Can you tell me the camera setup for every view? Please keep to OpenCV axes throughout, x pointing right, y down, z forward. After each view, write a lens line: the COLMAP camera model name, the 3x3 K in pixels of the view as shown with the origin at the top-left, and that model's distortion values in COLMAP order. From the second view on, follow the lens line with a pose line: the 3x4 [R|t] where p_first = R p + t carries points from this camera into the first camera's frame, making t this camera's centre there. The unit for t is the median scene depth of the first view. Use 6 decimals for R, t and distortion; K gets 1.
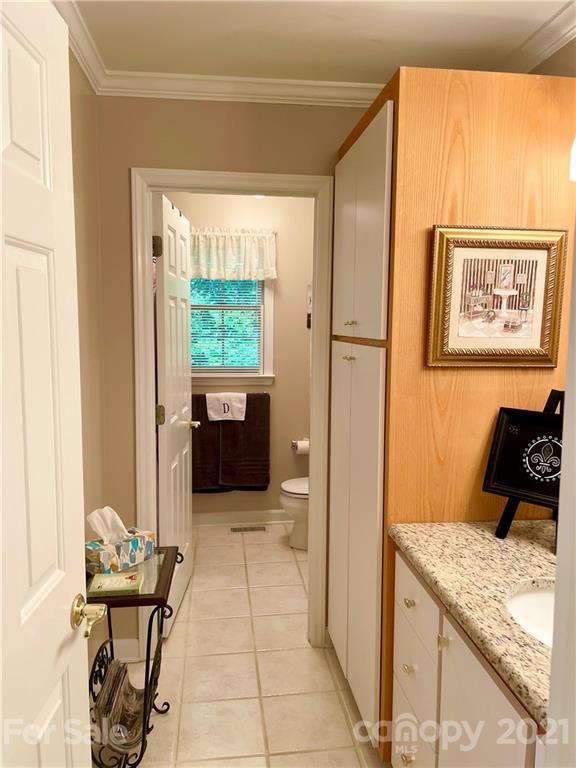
lens RADIAL K [[581.0, 0, 281.0], [0, 581.0, 383.3], [0, 0, 1]] dist [0.069117, -0.088786]
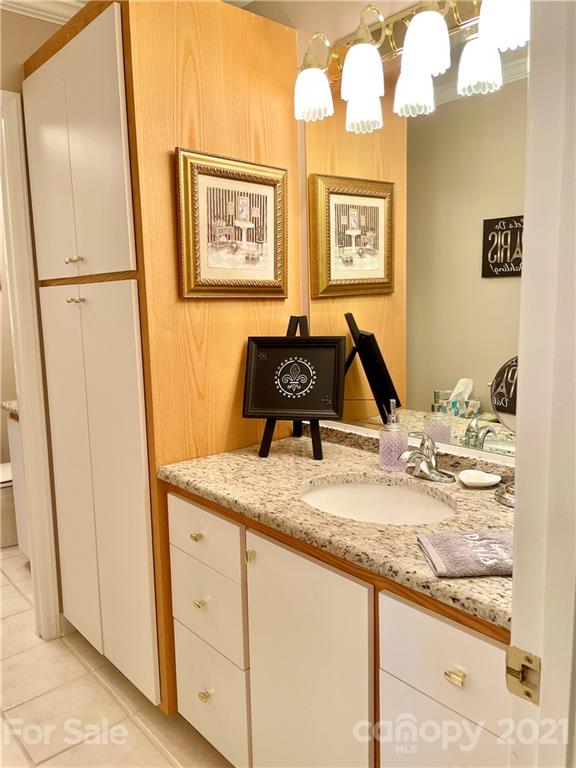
lens RADIAL K [[581.0, 0, 286.5], [0, 581.0, 385.2], [0, 0, 1]] dist [0.069117, -0.088786]
pose [[0.823115, -0.105685, 0.557953, -0.163454], [0.087987, 0.994399, 0.058553, 0.074138], [-0.561016, 0.000896, 0.827804, 0.102817]]
